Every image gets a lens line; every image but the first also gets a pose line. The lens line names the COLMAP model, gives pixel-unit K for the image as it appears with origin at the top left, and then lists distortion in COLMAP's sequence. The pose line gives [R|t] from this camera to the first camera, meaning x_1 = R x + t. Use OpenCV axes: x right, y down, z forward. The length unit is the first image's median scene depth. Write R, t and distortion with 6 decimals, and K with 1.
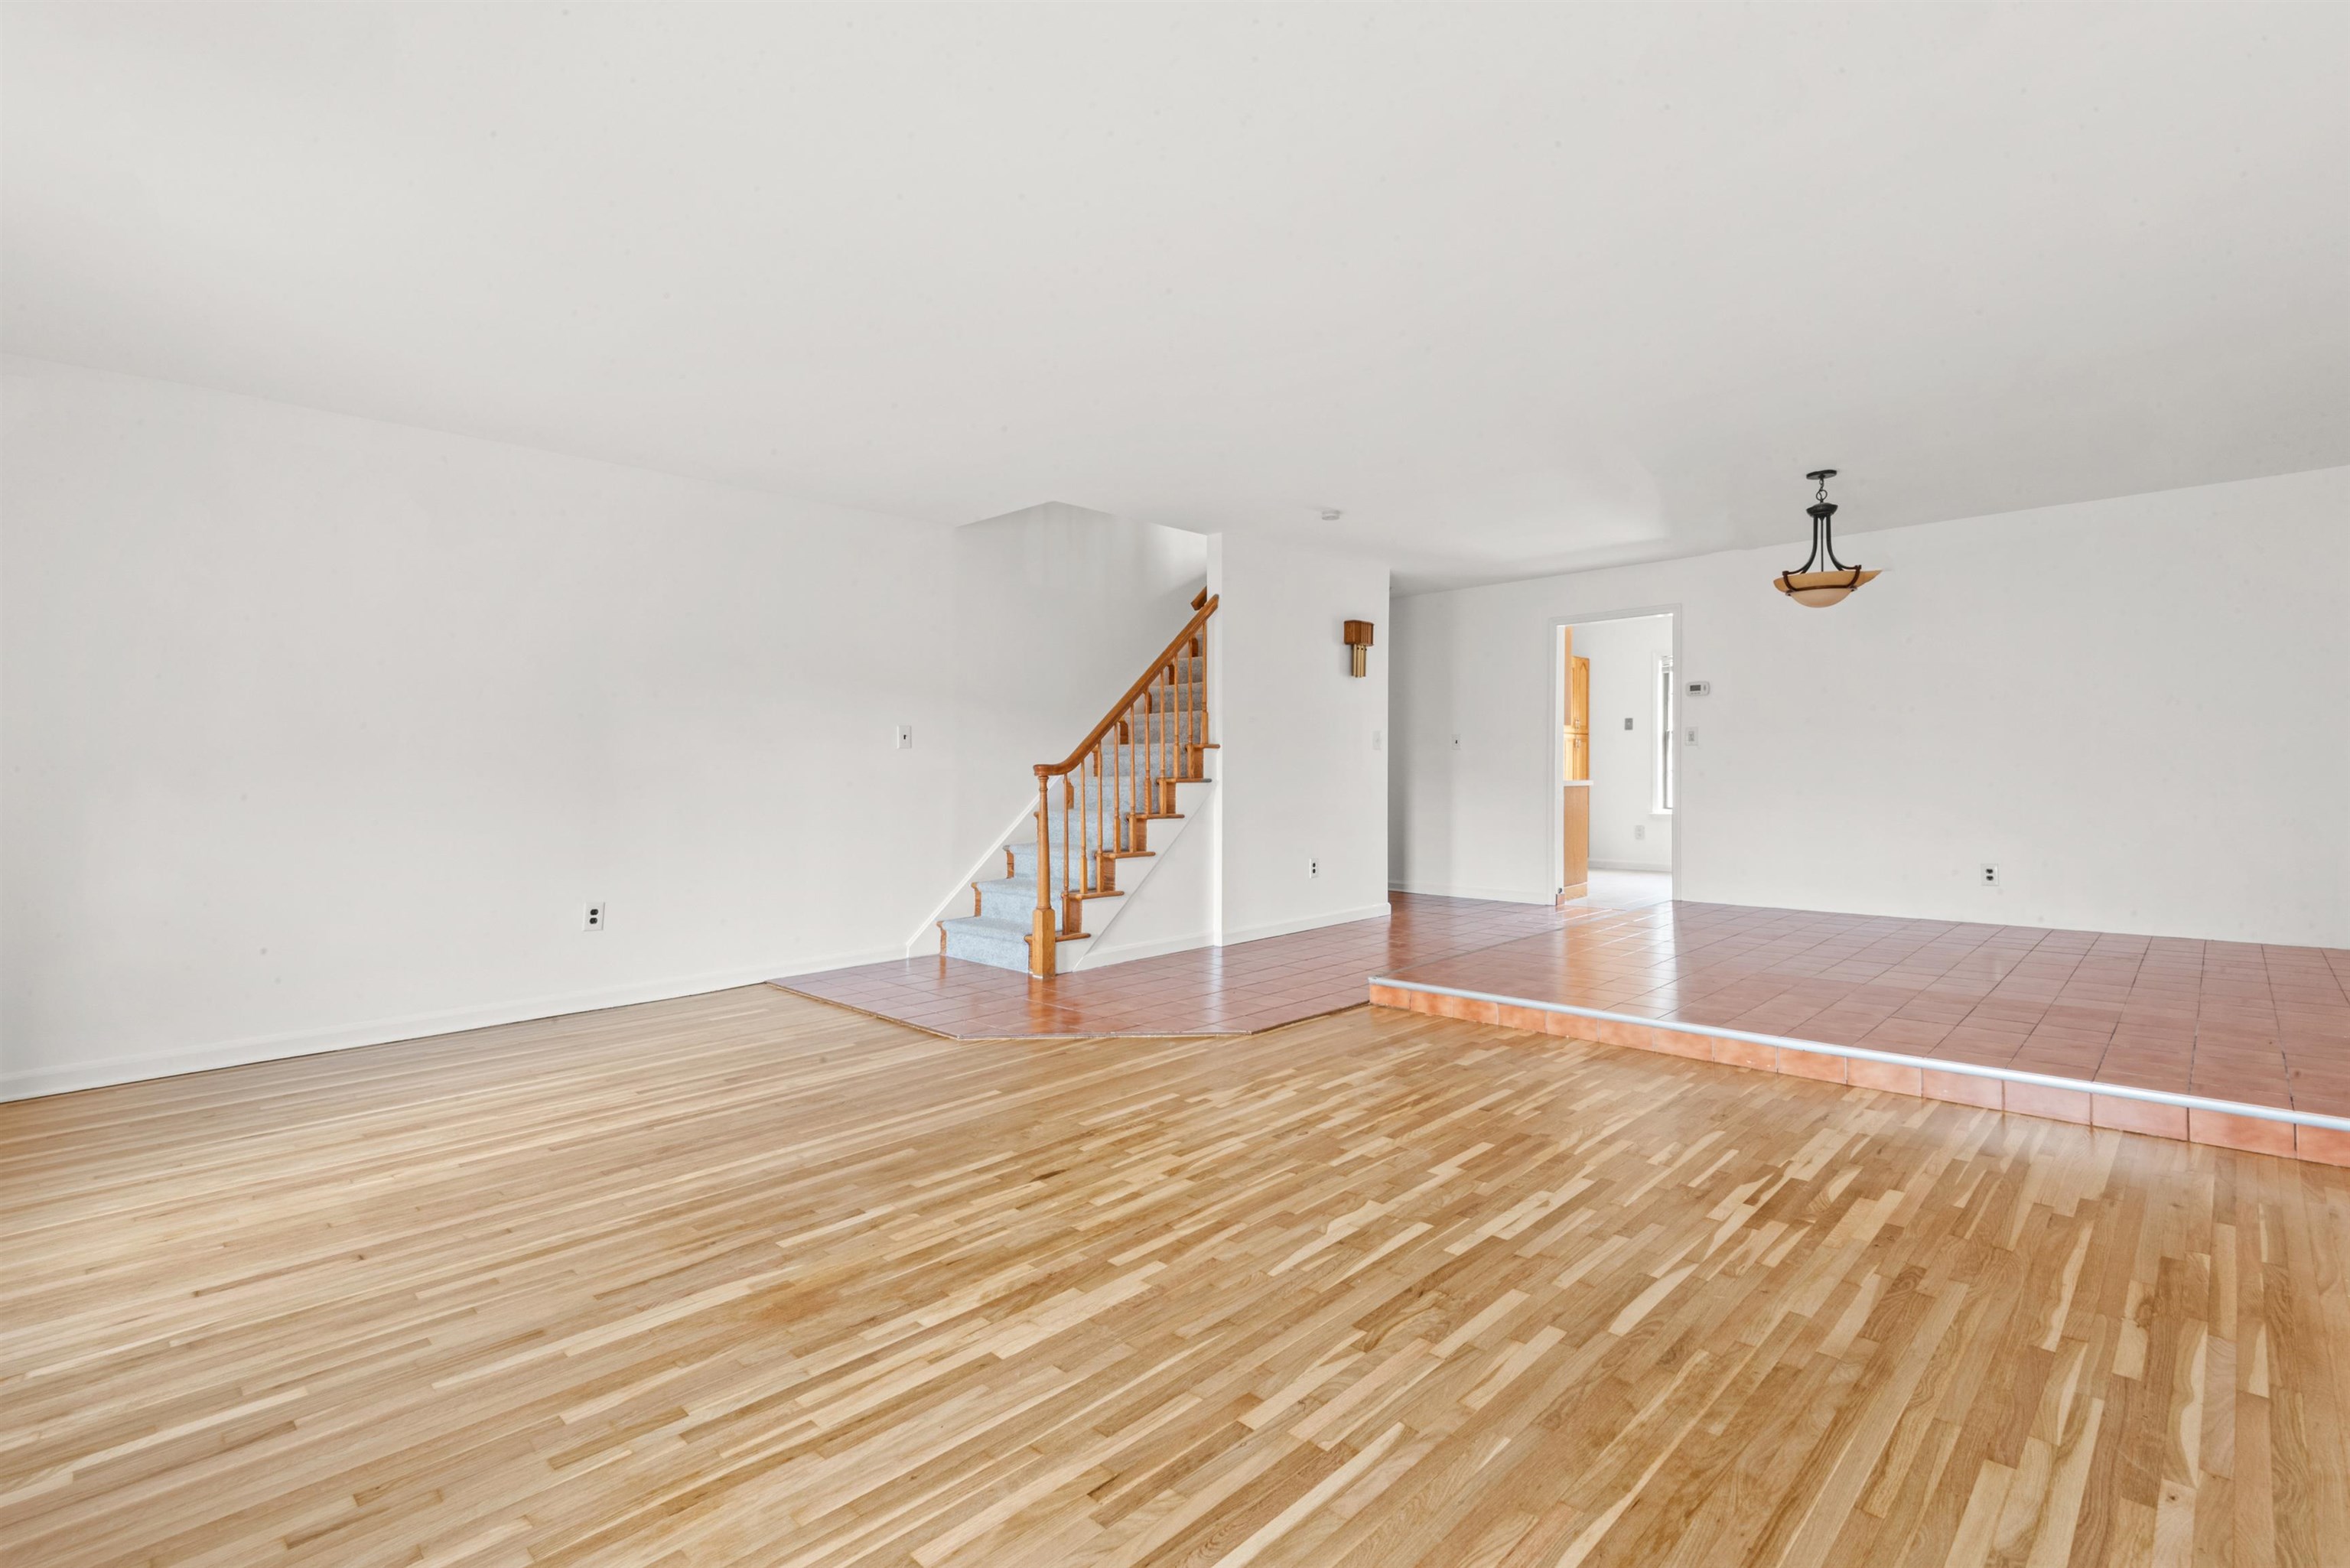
lens RADIAL K [[1087.5, 0, 1187.5], [0, 1087.5, 788.0], [0, 0, 1]] dist [0.035916, -0.016596]
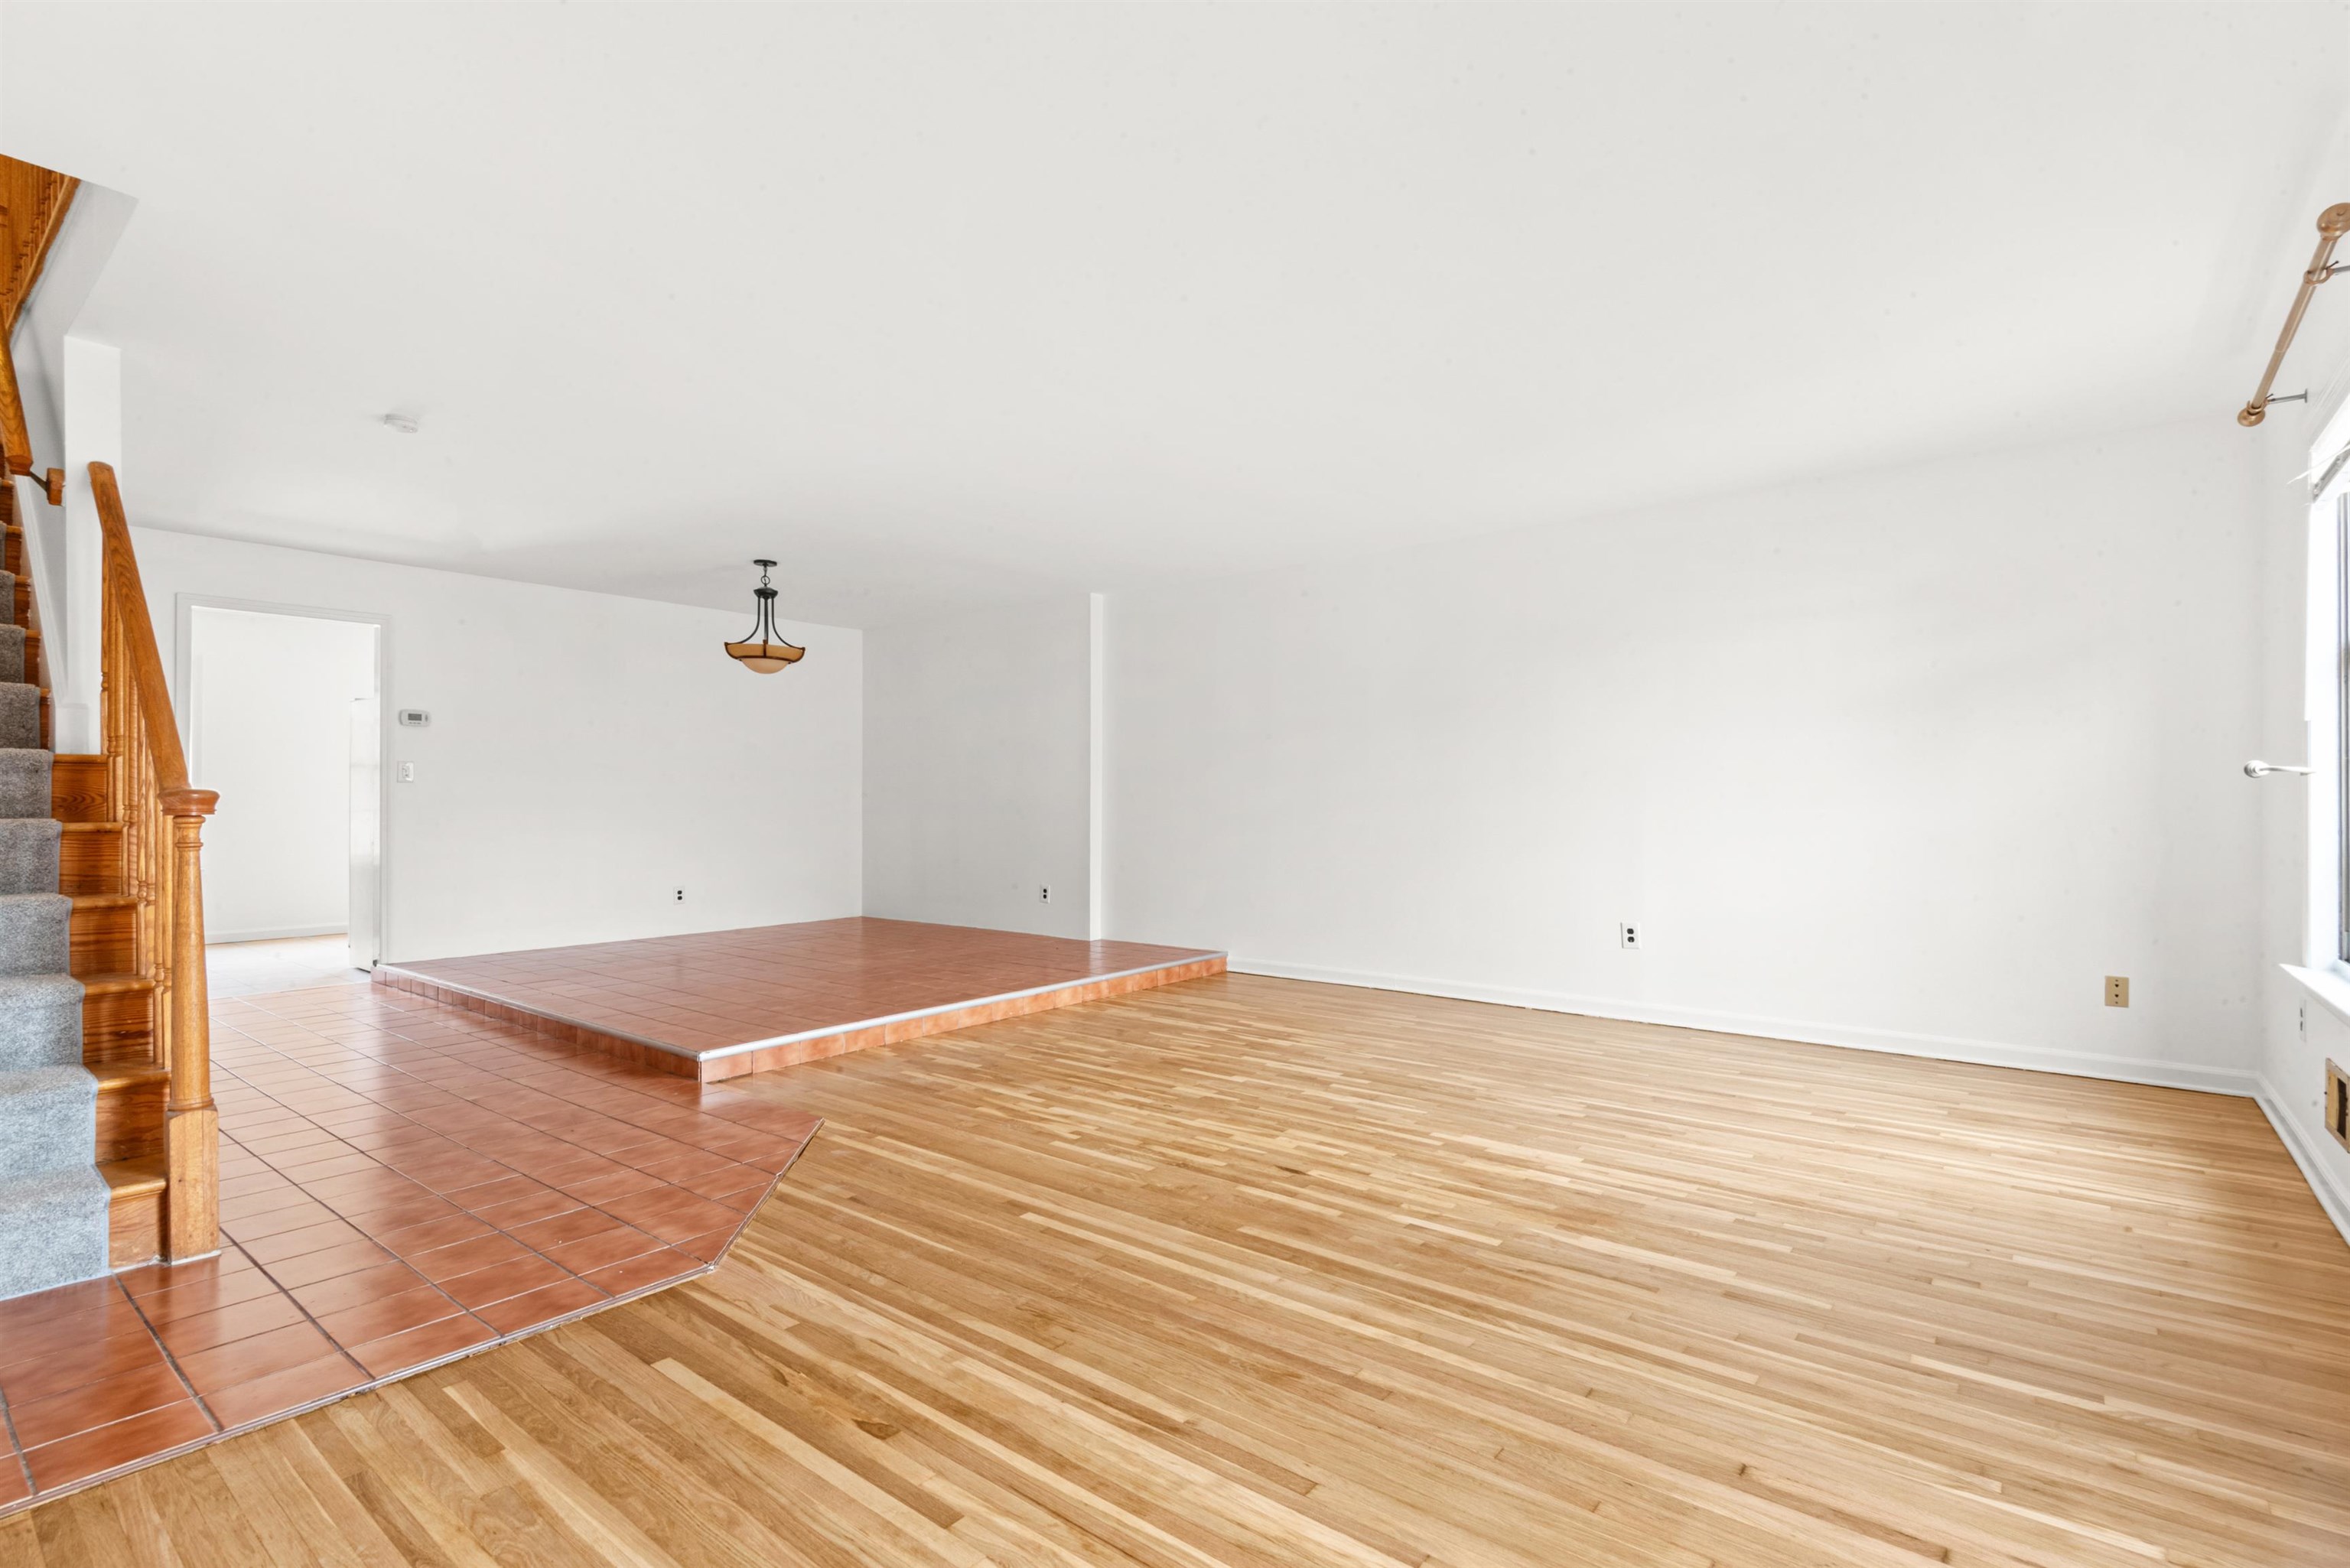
lens RADIAL K [[1060.9, 0, 1176.0], [0, 1060.9, 820.0], [0, 0, 1]] dist [0.036041, -0.024316]
pose [[-0.076767, -0.004268, 0.997040, -1.143408], [0.019245, 0.999798, 0.005761, -0.010095], [-0.996863, 0.019630, -0.076670, 1.140969]]
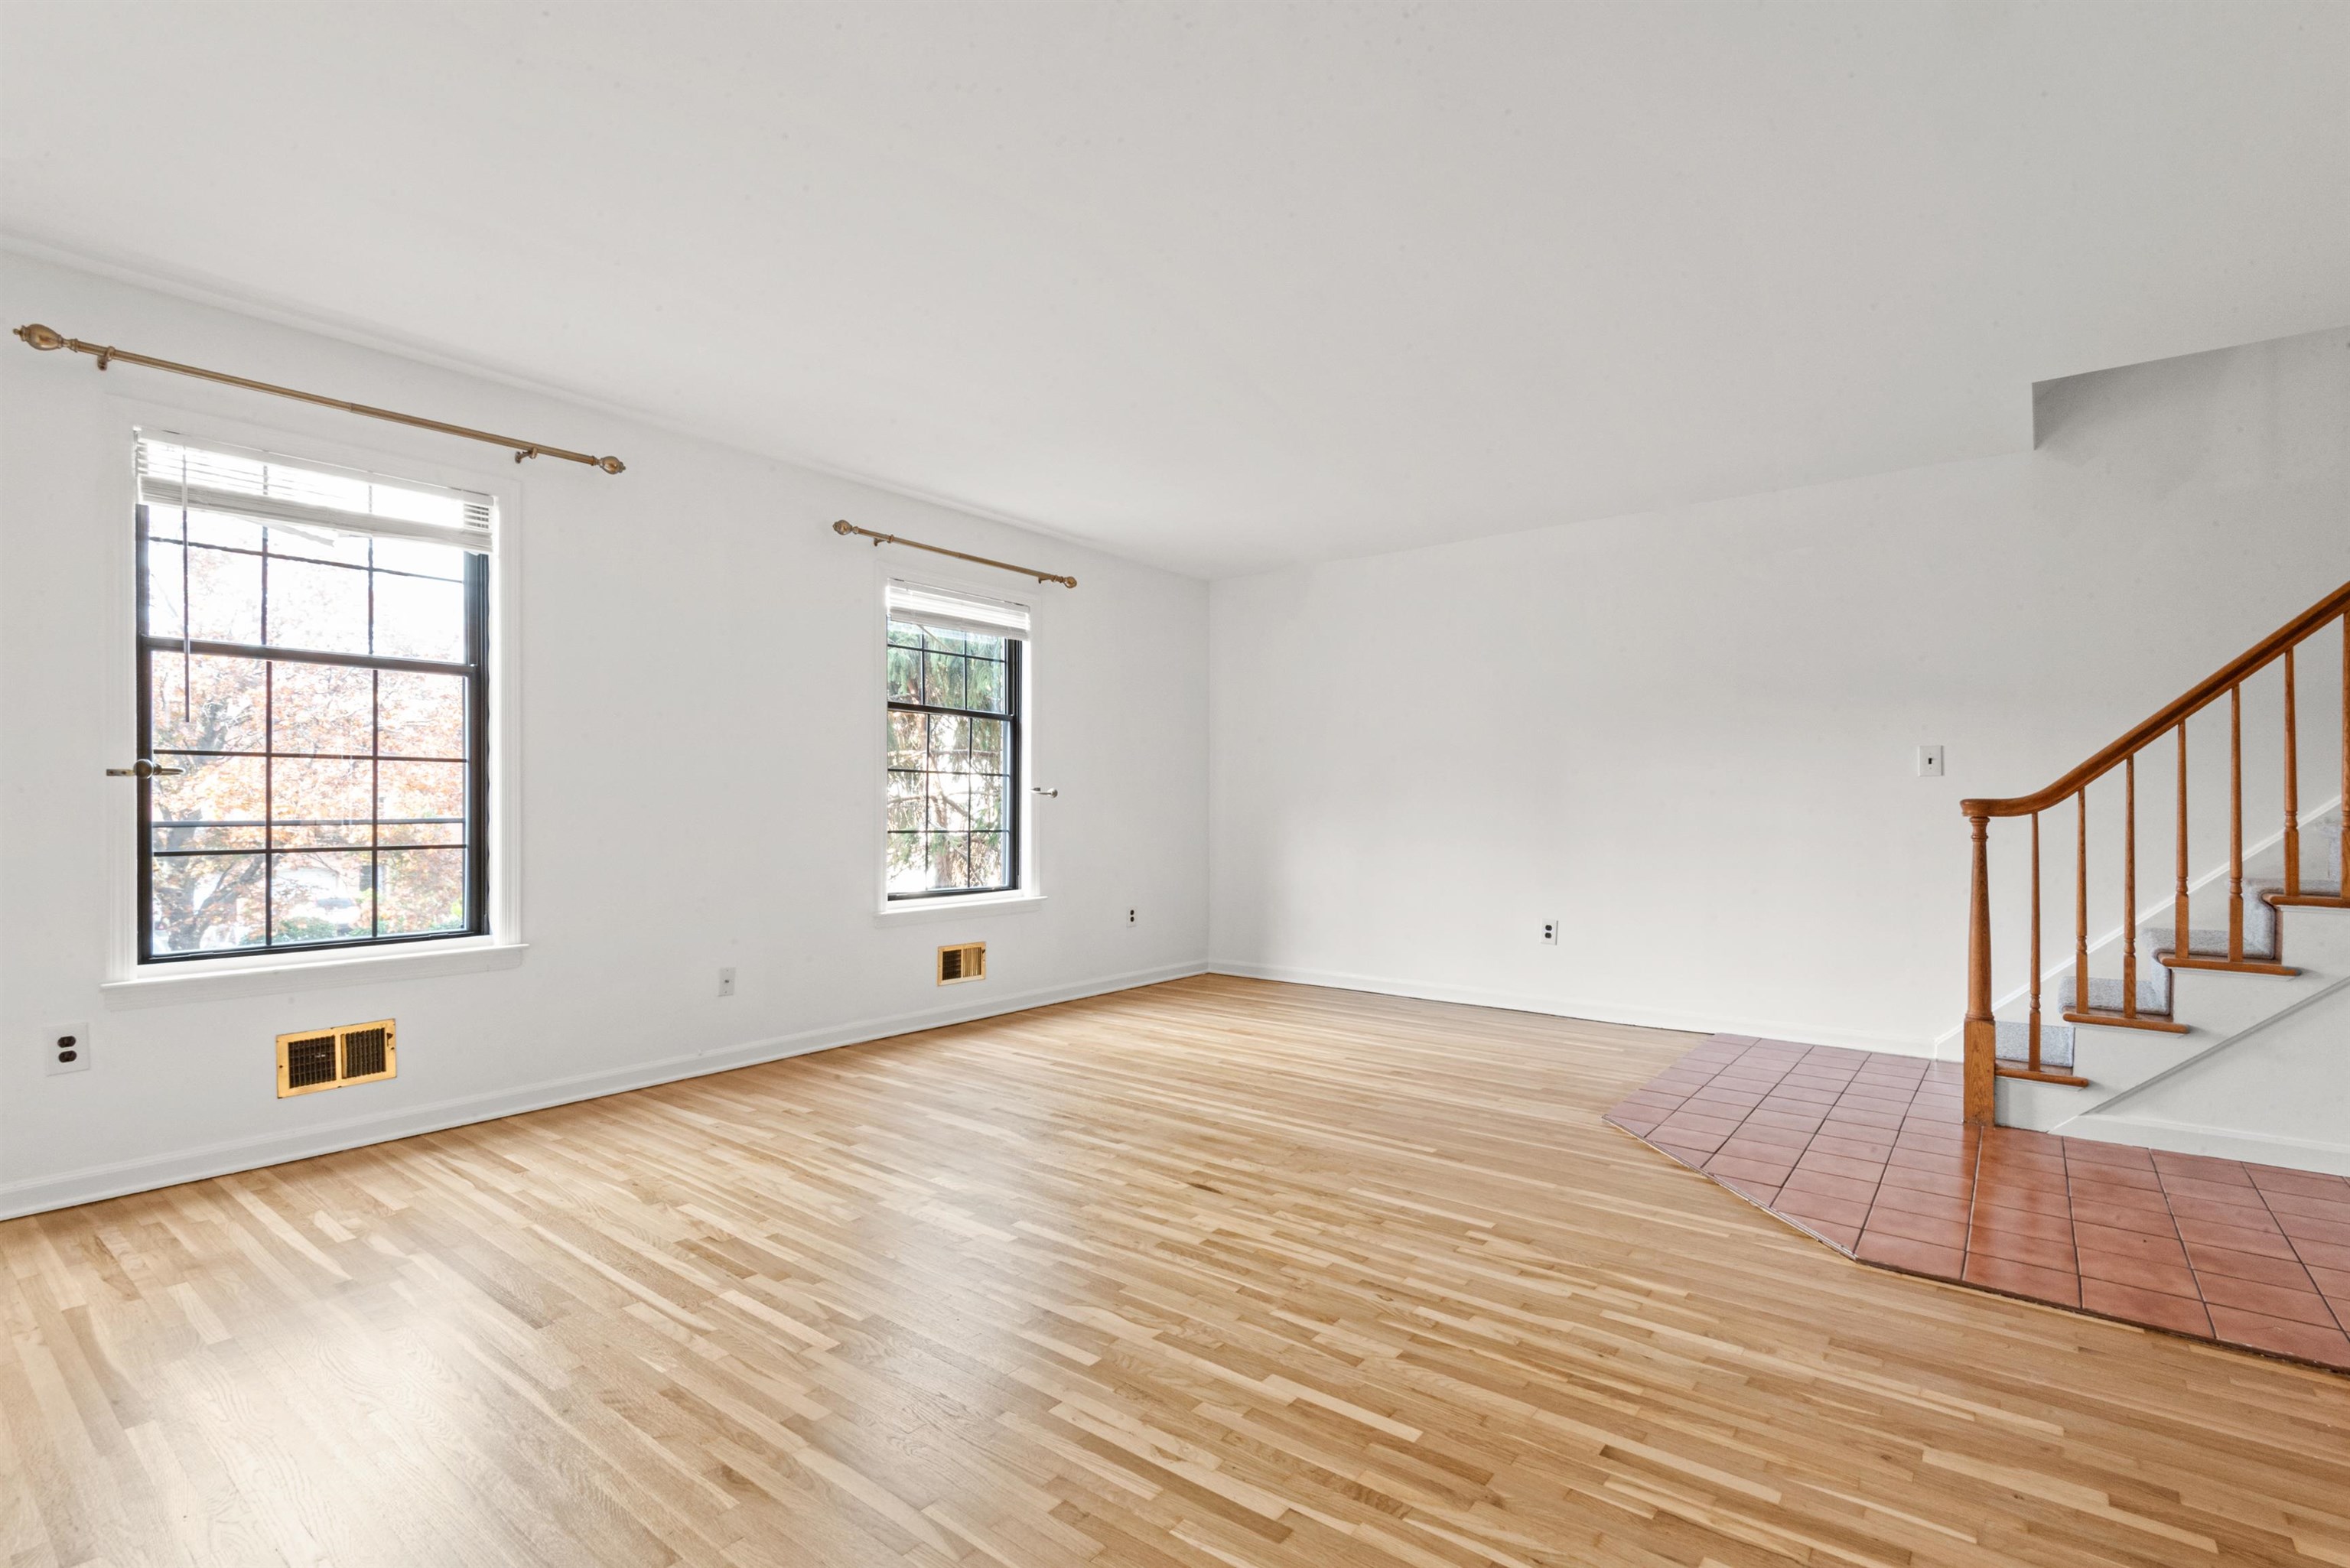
lens RADIAL K [[1087.5, 0, 1187.5], [0, 1087.5, 788.0], [0, 0, 1]] dist [0.035916, -0.016596]
pose [[0.105643, -0.002722, -0.994400, 0.896506], [-0.021071, 0.999766, -0.004975, -0.030502], [0.994181, 0.021479, 0.105561, 0.824147]]
